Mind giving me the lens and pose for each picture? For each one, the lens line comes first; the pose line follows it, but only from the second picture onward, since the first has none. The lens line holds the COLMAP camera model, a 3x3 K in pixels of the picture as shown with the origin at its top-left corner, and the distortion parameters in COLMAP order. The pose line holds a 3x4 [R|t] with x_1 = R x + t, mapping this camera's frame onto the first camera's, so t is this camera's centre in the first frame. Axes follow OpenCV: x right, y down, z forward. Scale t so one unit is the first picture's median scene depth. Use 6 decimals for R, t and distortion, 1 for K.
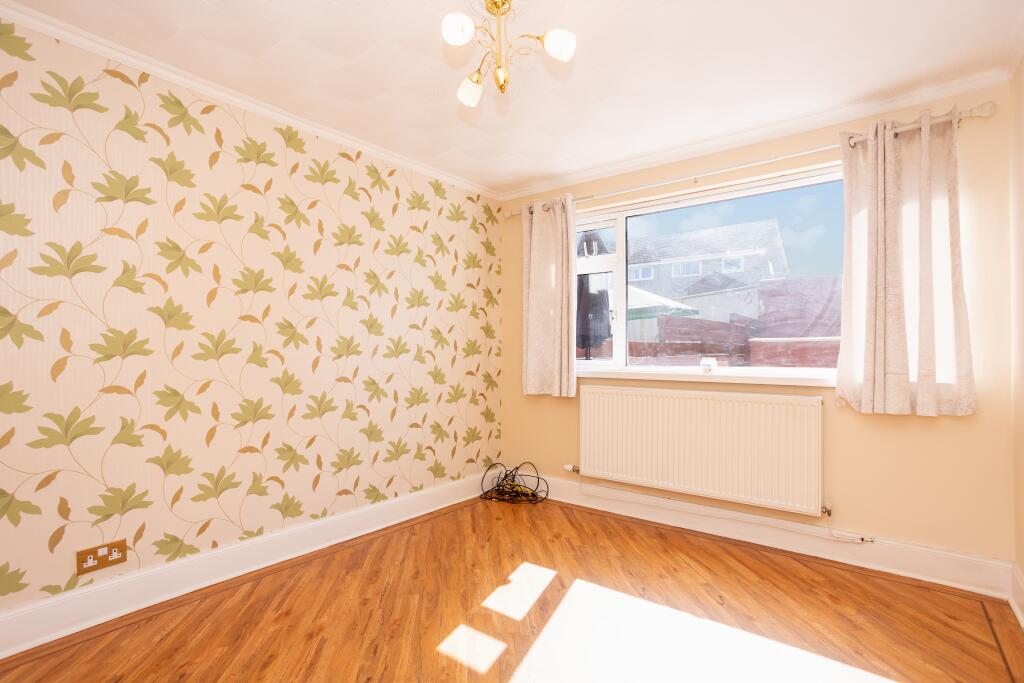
lens RADIAL K [[501.8, 0, 505.5], [0, 501.8, 343.5], [0, 0, 1]] dist [-0.050832, 0.030598]
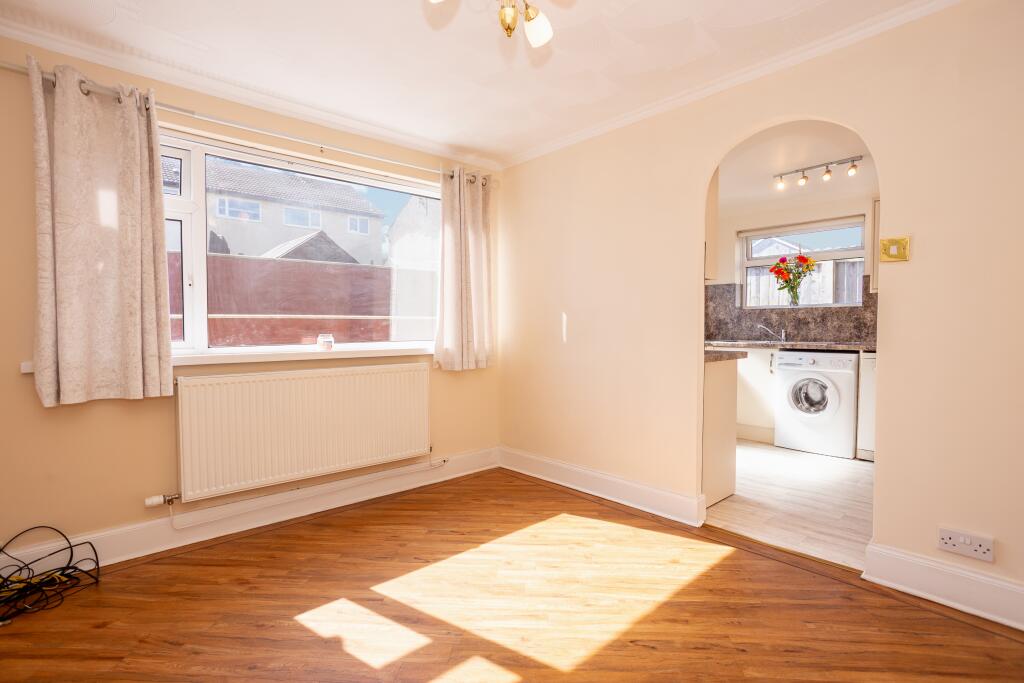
lens RADIAL K [[501.8, 0, 505.5], [0, 501.8, 343.5], [0, 0, 1]] dist [-0.050832, 0.030598]
pose [[0.149562, -0.036753, 0.988069, -0.570189], [-0.011397, 0.999178, 0.038891, 0.003930], [-0.988687, -0.017078, 0.149021, 0.545281]]
